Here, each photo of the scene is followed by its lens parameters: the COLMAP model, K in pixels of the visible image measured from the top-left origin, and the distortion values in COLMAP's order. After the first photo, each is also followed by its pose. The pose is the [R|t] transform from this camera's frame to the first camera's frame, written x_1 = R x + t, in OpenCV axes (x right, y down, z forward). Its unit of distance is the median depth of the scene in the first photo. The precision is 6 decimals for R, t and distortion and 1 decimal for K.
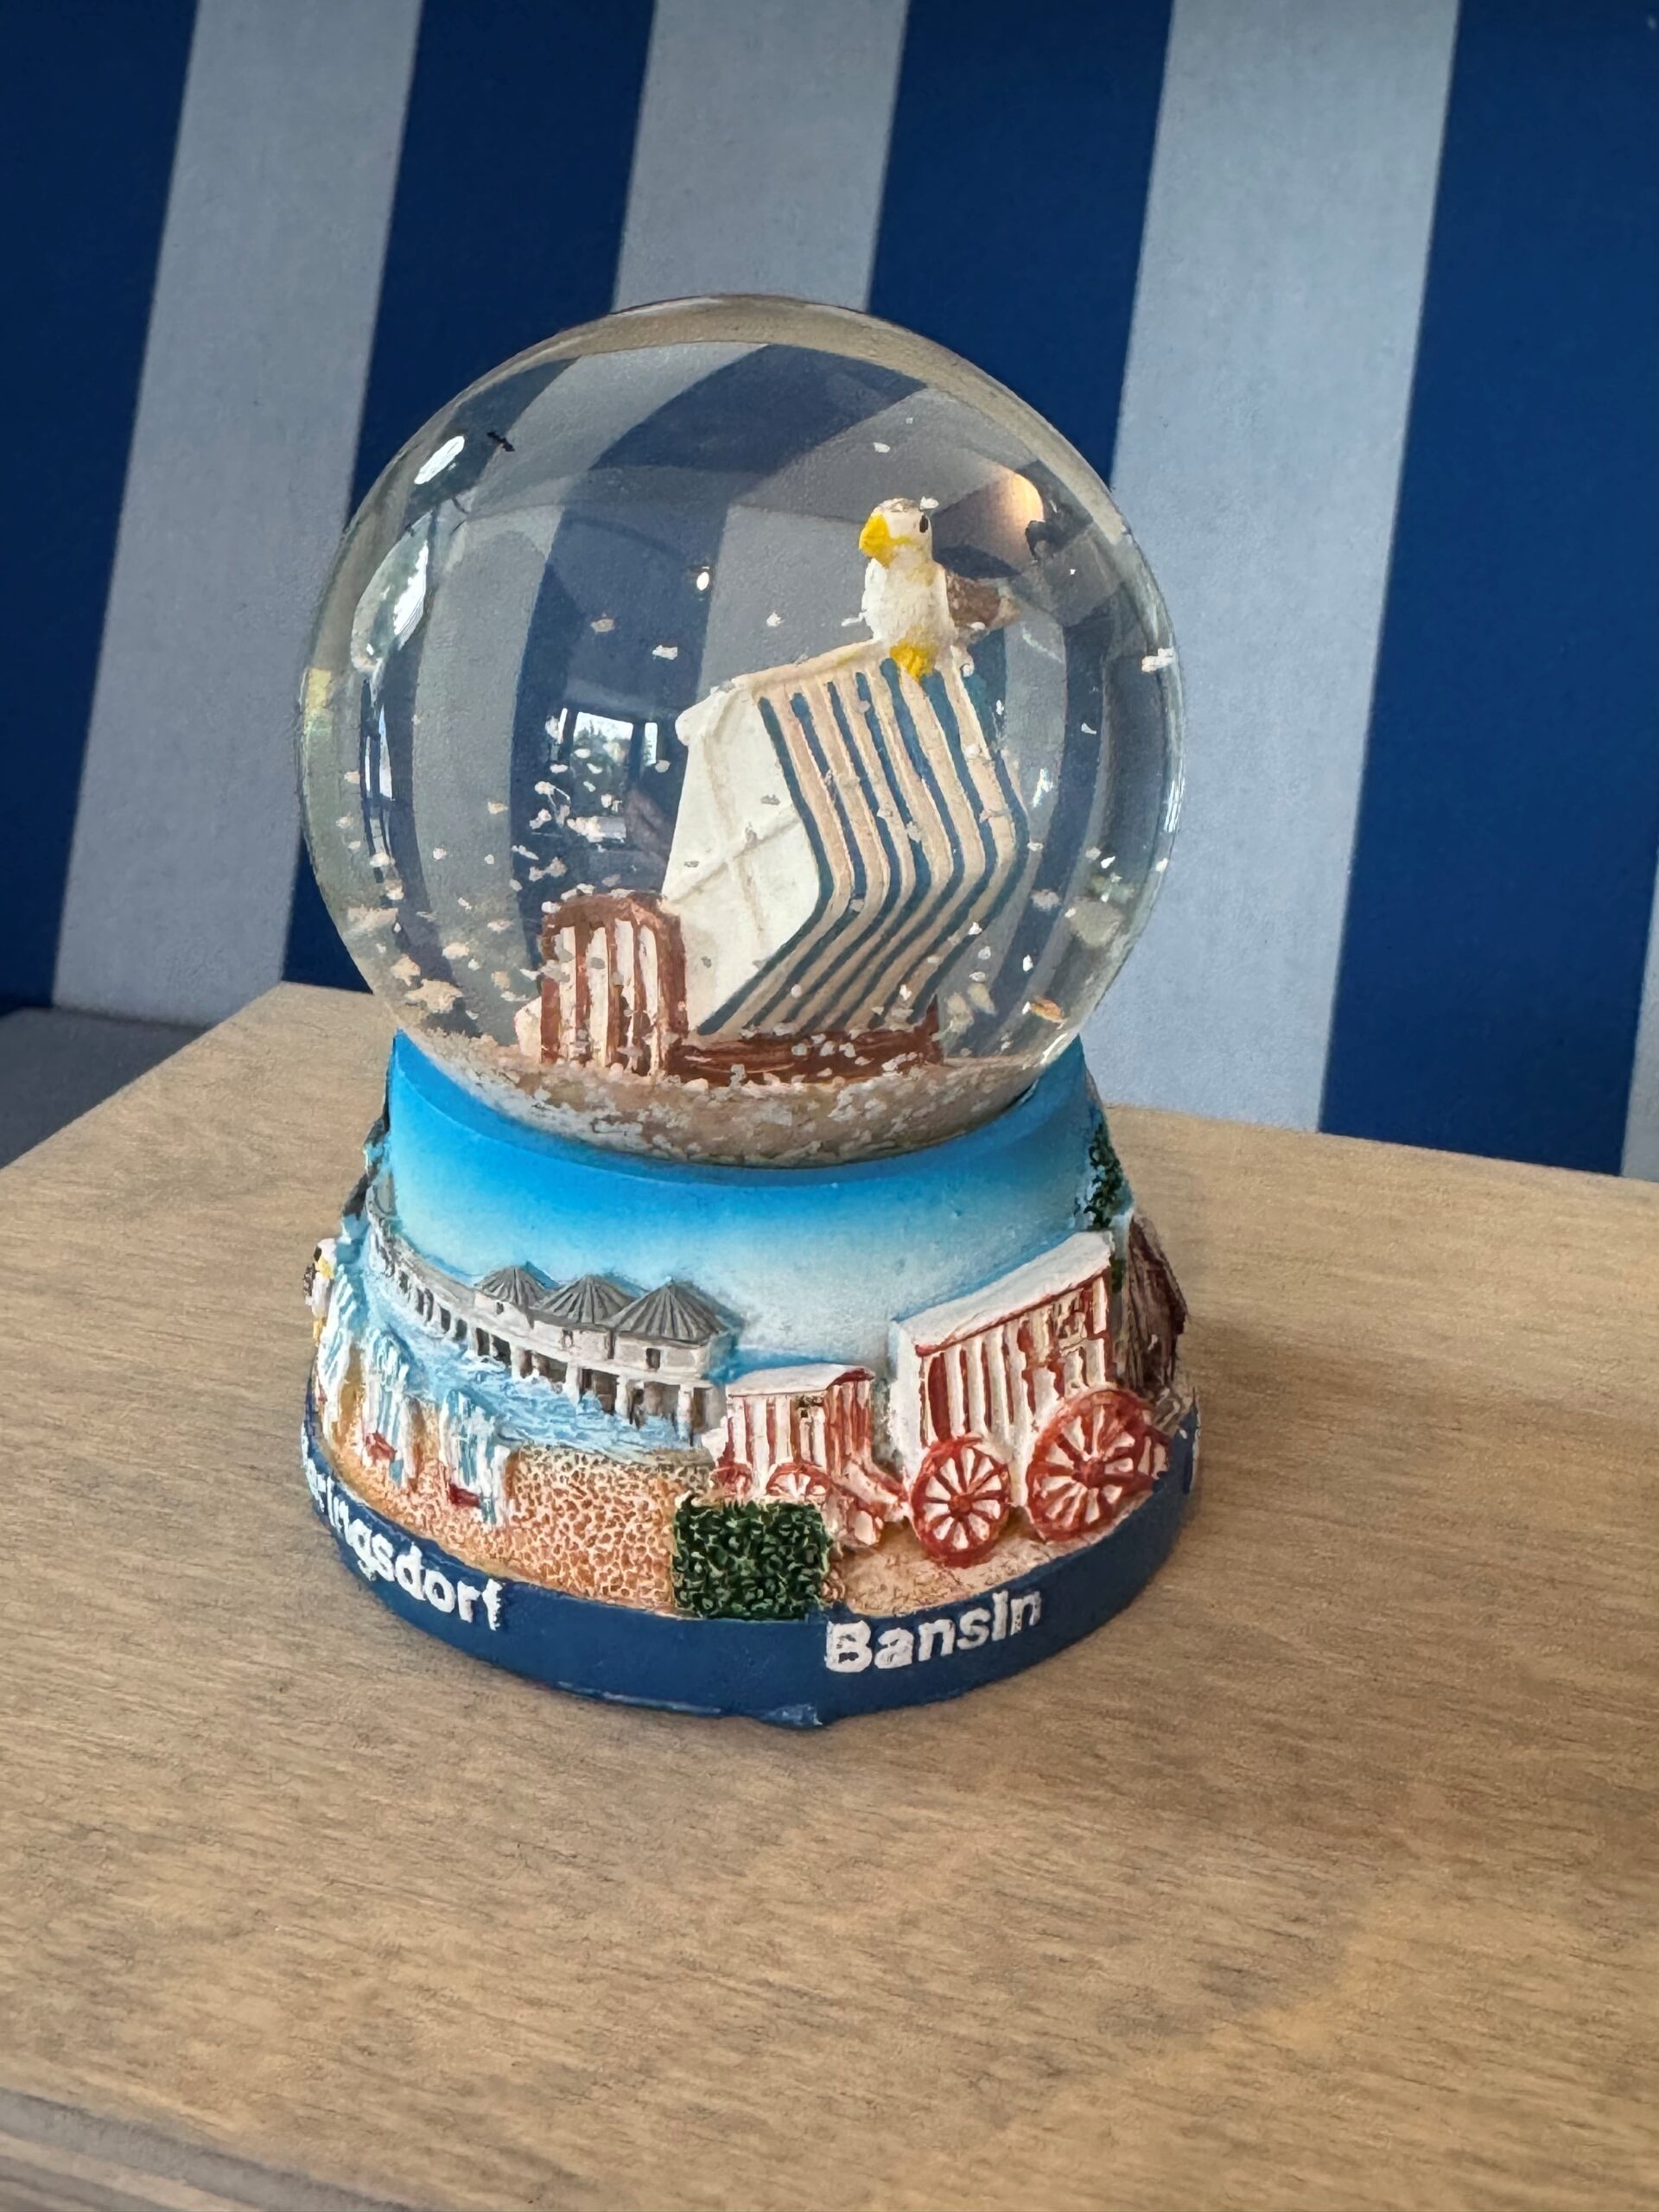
lens RADIAL K [[2515.0, 0, 830.2], [0, 2515.0, 1104.0], [0, 0, 1]] dist [-0.007648, 0.000000]
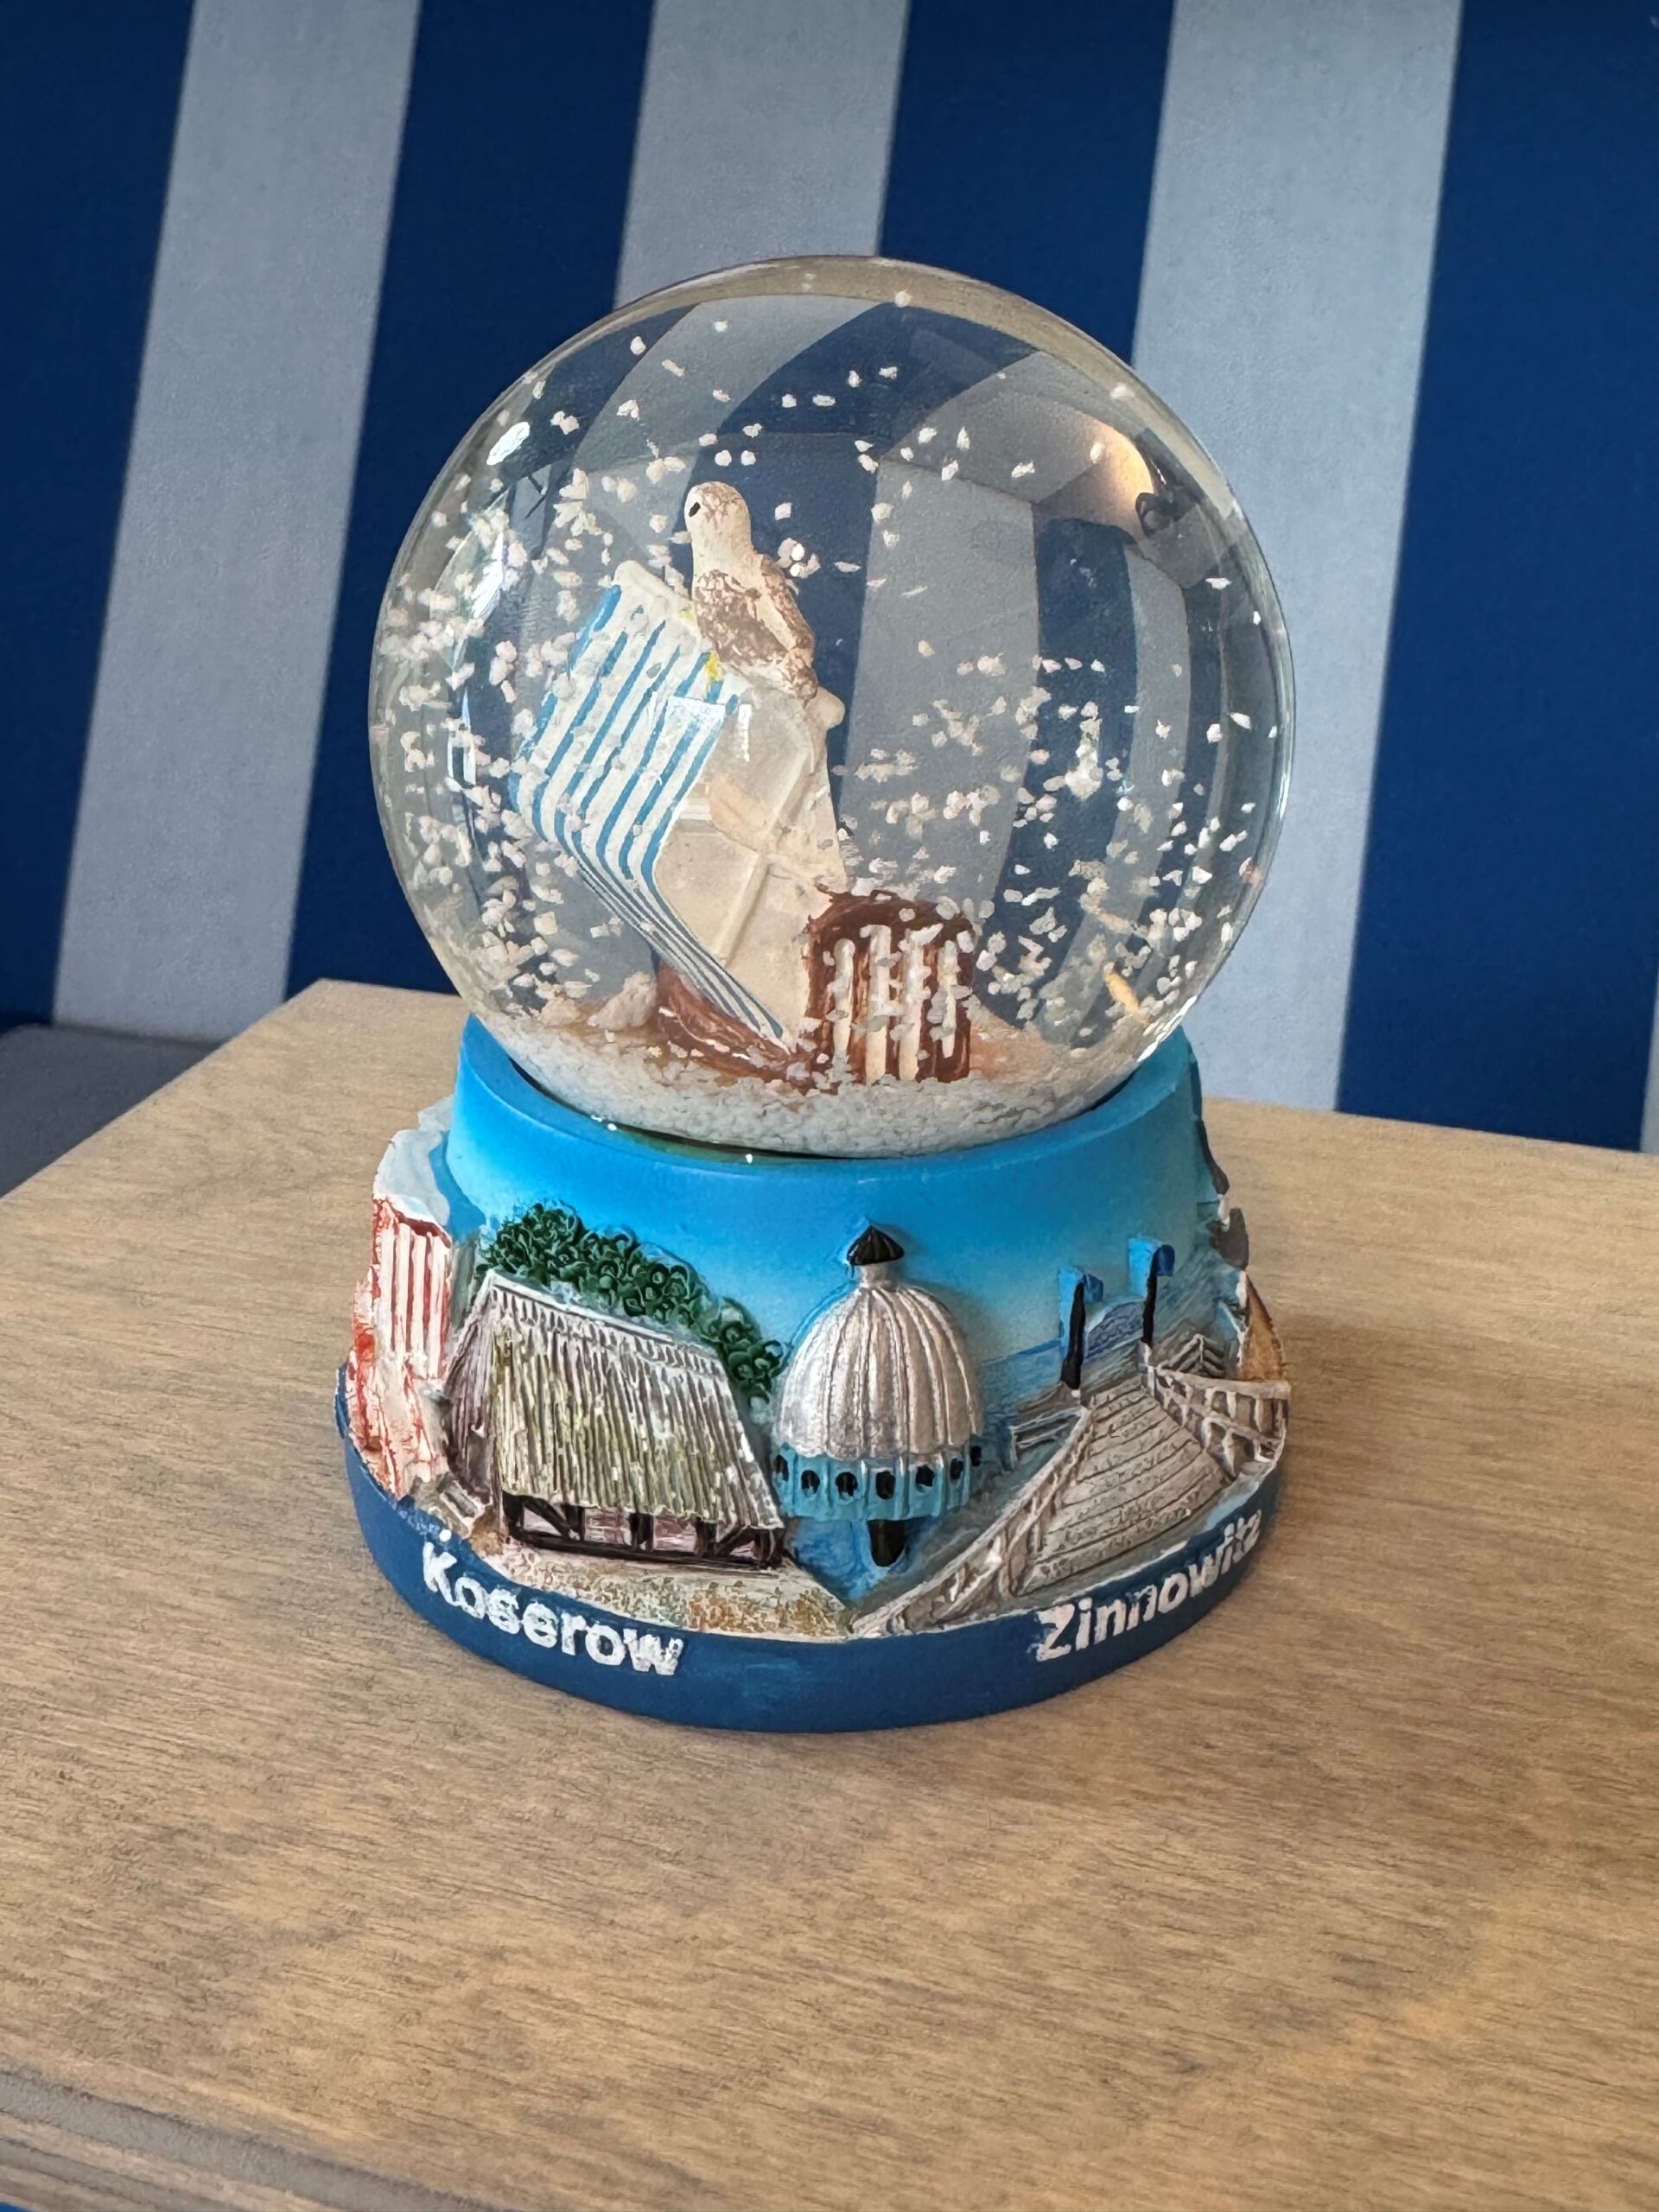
lens RADIAL K [[2515.0, 0, 828.4], [0, 2515.0, 1108.5], [0, 0, 1]] dist [-0.007648, 0.000000]
pose [[0.999938, -0.009437, 0.005893, -0.047321], [0.009473, 0.999936, -0.006133, 0.018819], [-0.005834, 0.006188, 0.999964, 0.028703]]
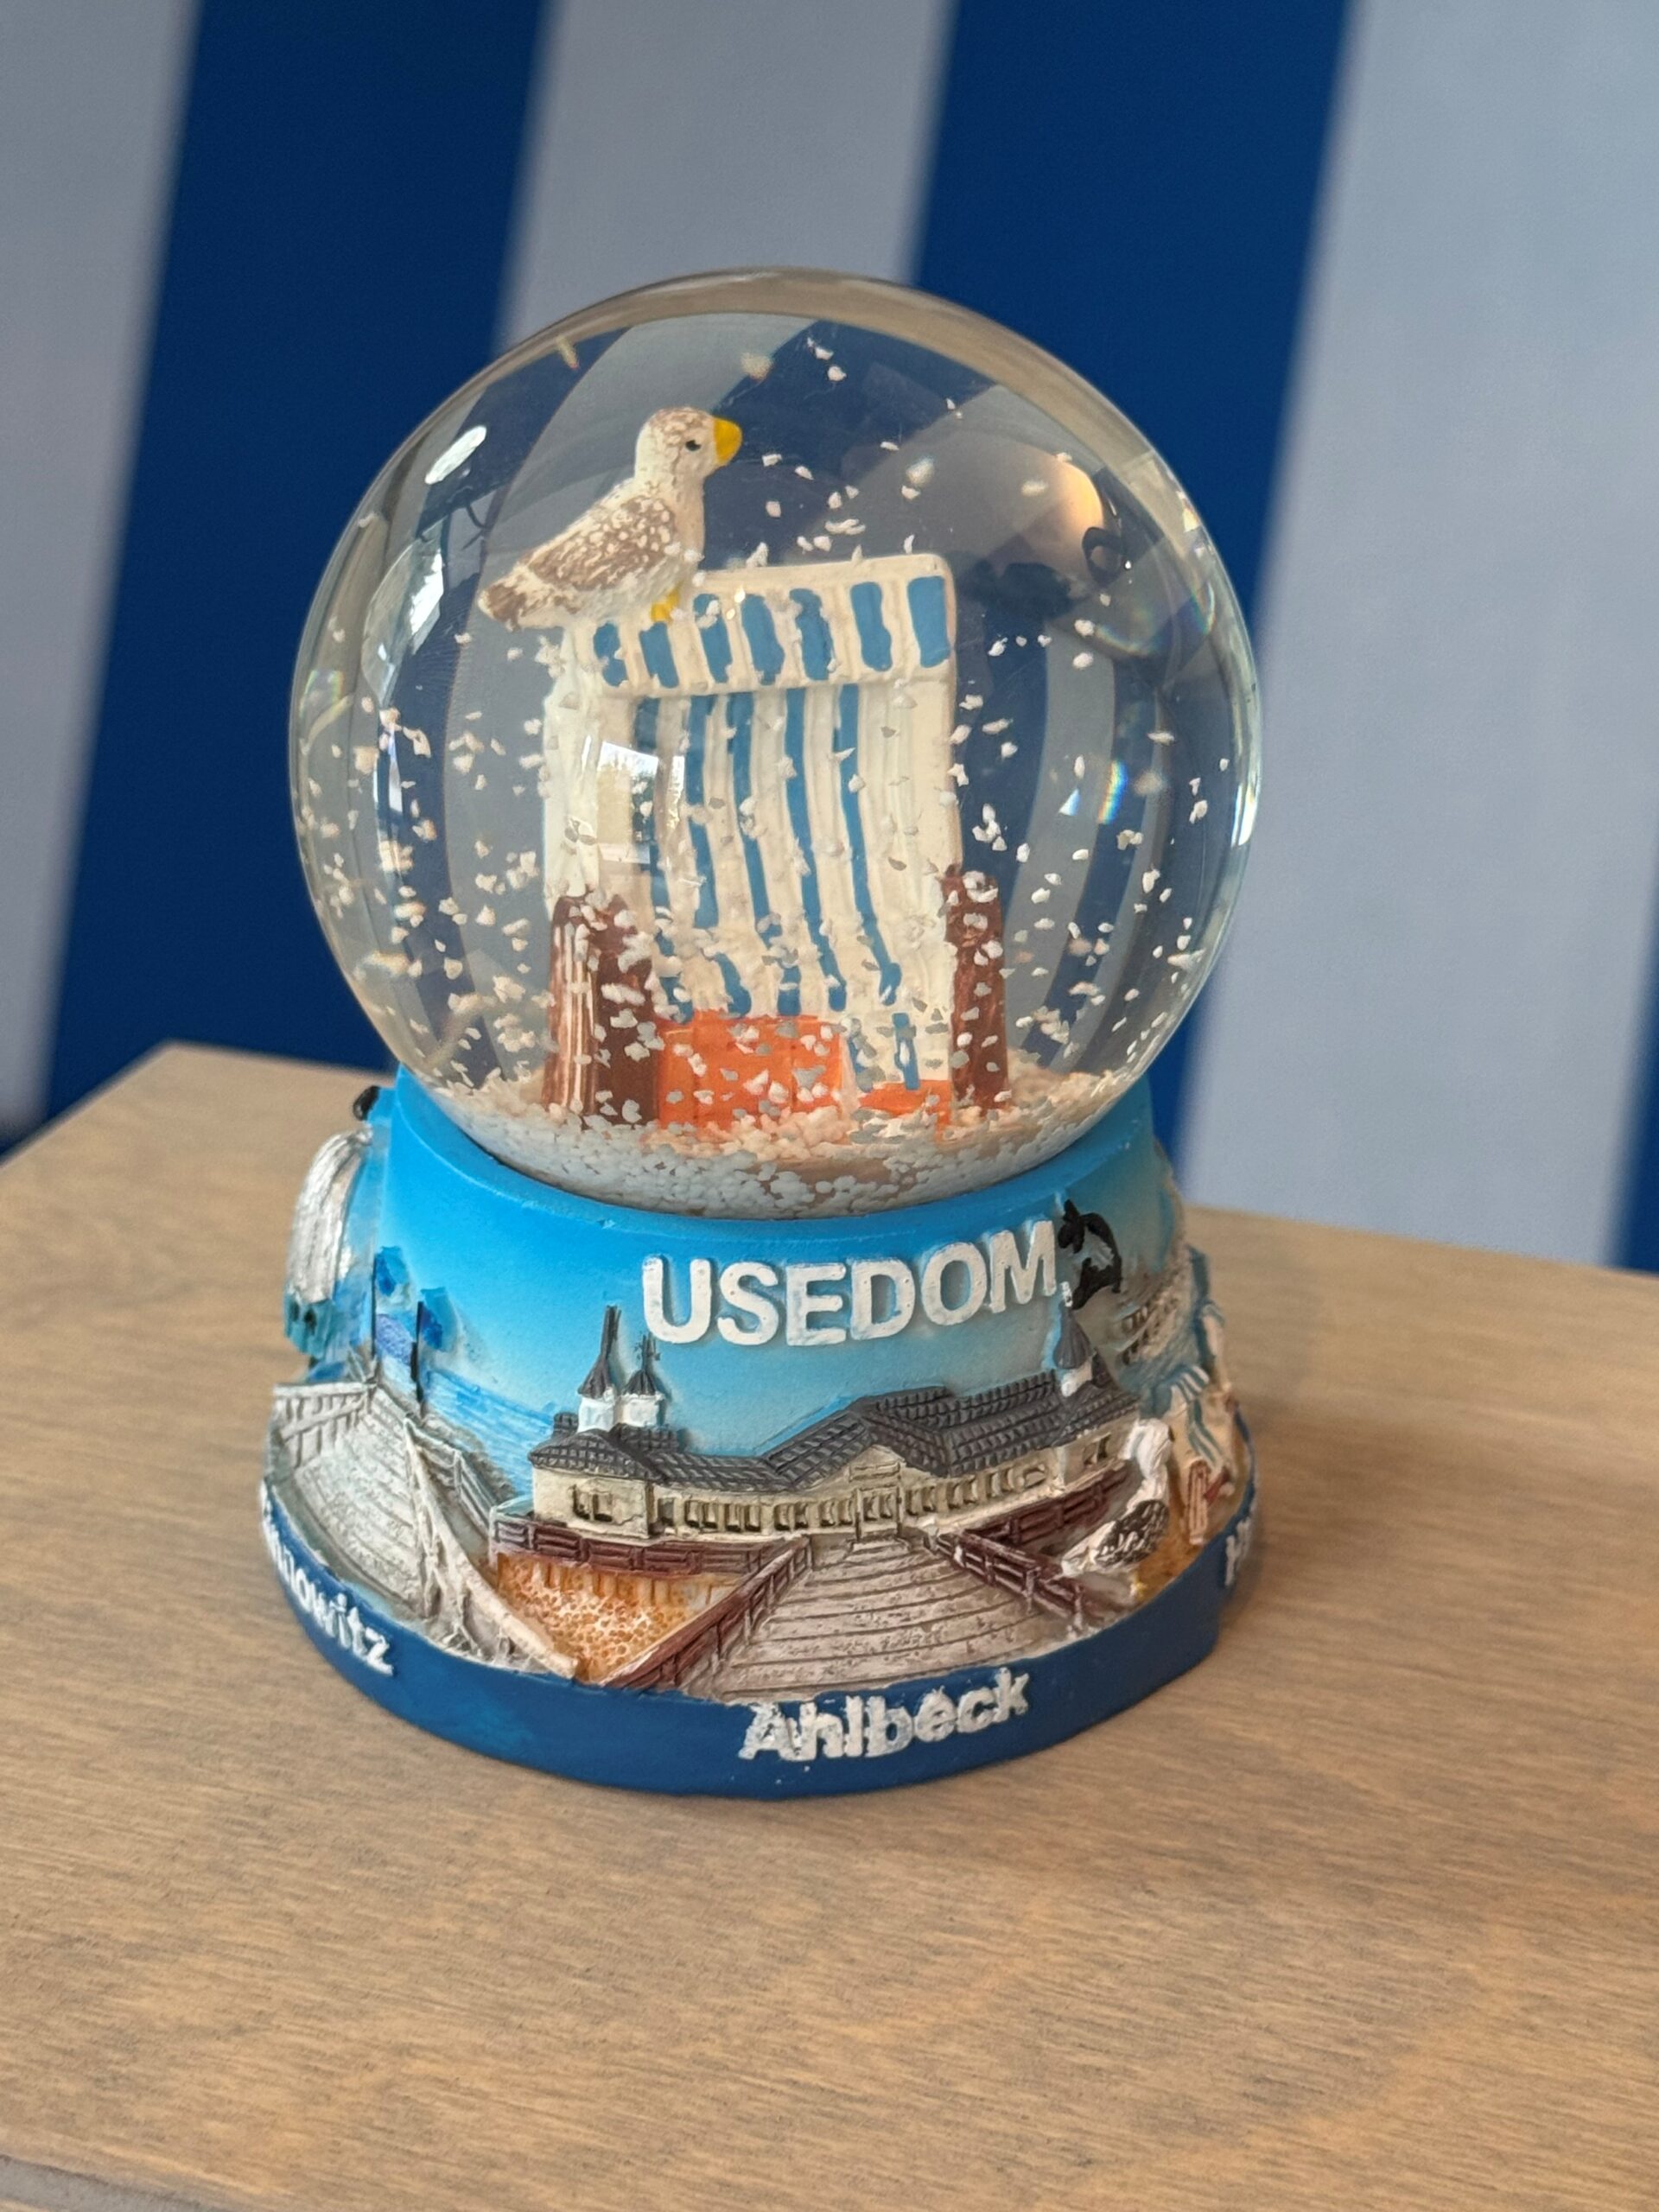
lens RADIAL K [[4368.9, 0, 795.5], [0, 4368.9, 1202.2], [0, 0, 1]] dist [0.130756, 0.000000]
pose [[0.999768, 0.013308, -0.016948, 0.000395], [-0.013567, 0.999791, -0.015266, 0.034828], [0.016741, 0.015492, 0.999740, -0.667551]]
